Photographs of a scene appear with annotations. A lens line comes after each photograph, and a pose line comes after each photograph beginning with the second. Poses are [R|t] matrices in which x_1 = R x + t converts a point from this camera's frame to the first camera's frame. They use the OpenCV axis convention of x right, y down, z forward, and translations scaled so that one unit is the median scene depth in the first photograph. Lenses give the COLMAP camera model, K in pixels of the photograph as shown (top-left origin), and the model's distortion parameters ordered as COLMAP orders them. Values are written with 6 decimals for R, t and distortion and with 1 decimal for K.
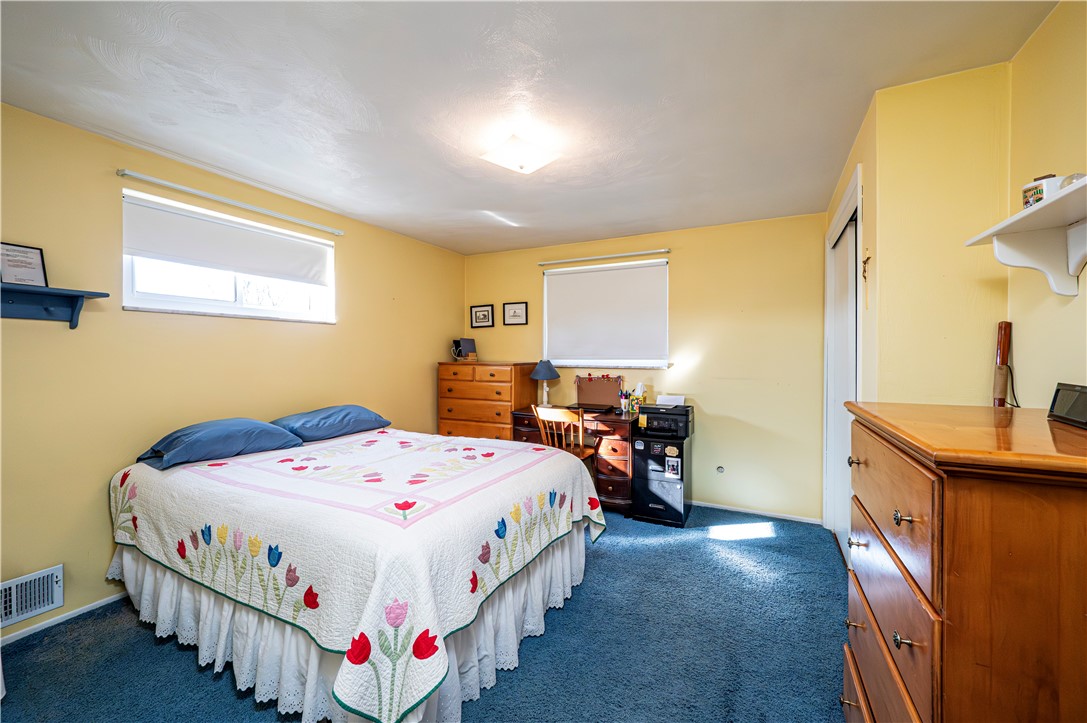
lens RADIAL K [[438.6, 0, 550.5], [0, 438.6, 358.4], [0, 0, 1]] dist [-0.004019, 0.000585]
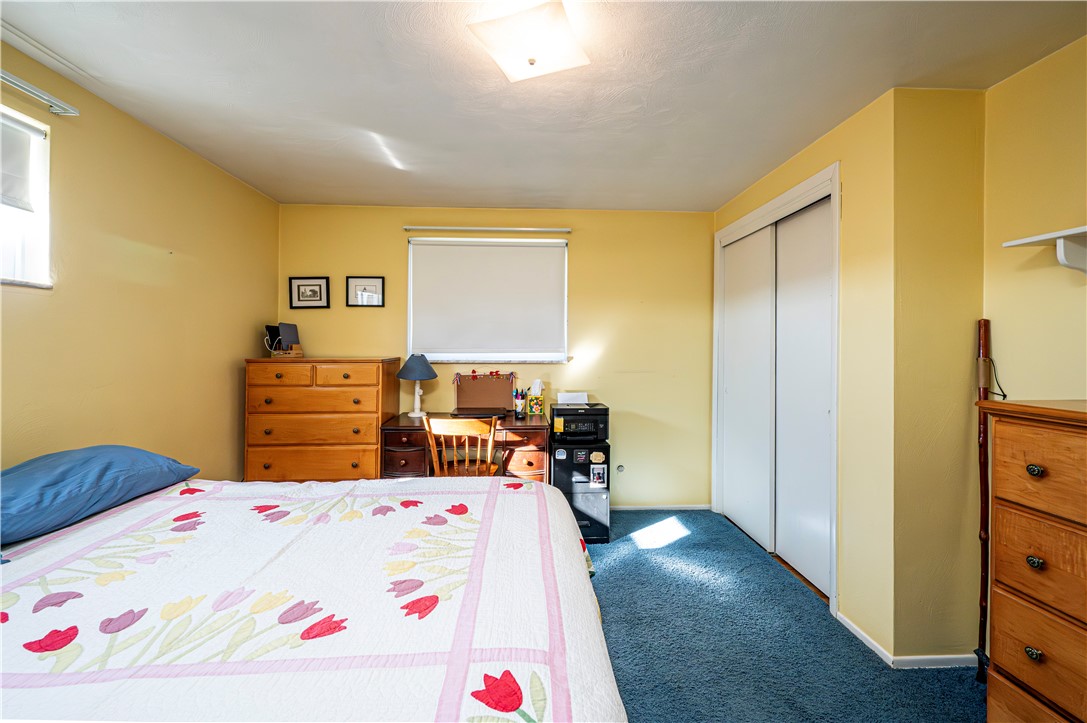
lens RADIAL K [[438.6, 0, 542.2], [0, 438.6, 344.5], [0, 0, 1]] dist [-0.004019, 0.000585]
pose [[0.869975, 0.001286, 0.493095, -0.240631], [0.003974, 0.999946, -0.009620, -0.005684], [-0.493081, 0.010329, 0.869922, 0.275685]]
